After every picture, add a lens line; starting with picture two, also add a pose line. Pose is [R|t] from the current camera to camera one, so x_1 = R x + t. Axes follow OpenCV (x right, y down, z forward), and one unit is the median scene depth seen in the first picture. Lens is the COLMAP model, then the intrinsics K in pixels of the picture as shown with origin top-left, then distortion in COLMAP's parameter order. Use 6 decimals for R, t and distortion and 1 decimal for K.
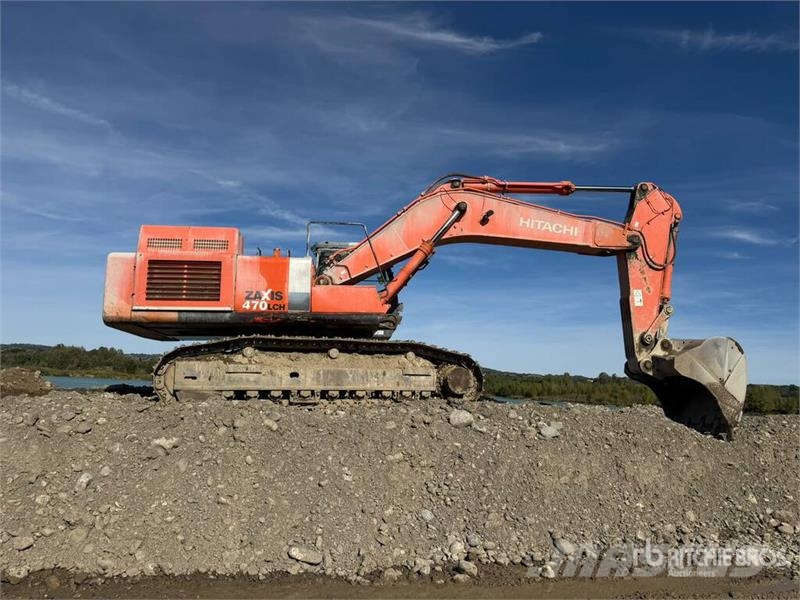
lens RADIAL K [[603.0, 0, 405.4], [0, 603.0, 296.5], [0, 0, 1]] dist [0.053640, -0.055264]
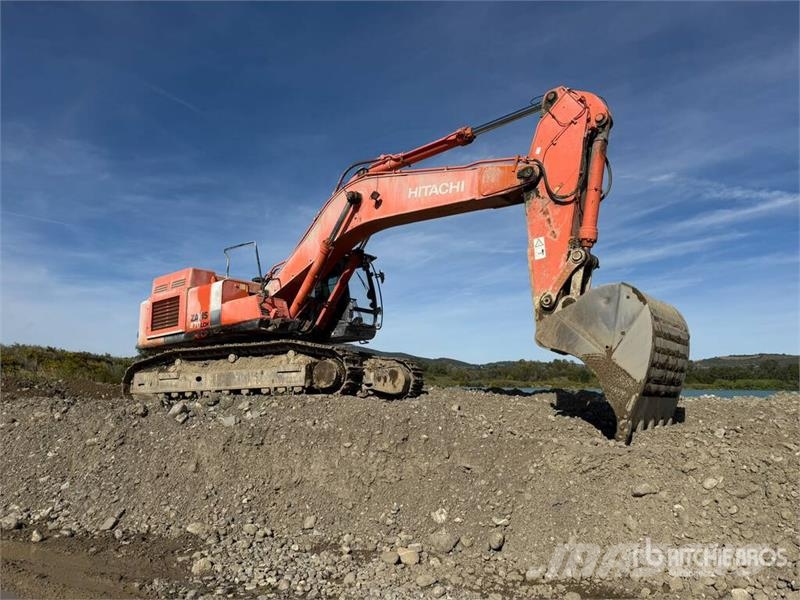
lens RADIAL K [[603.0, 0, 405.4], [0, 603.0, 296.5], [0, 0, 1]] dist [0.053640, -0.055264]
pose [[0.677571, -0.153065, -0.719353, 0.854646], [0.143065, 0.986850, -0.075228, 0.099705], [0.721408, -0.051942, 0.690559, 0.390680]]
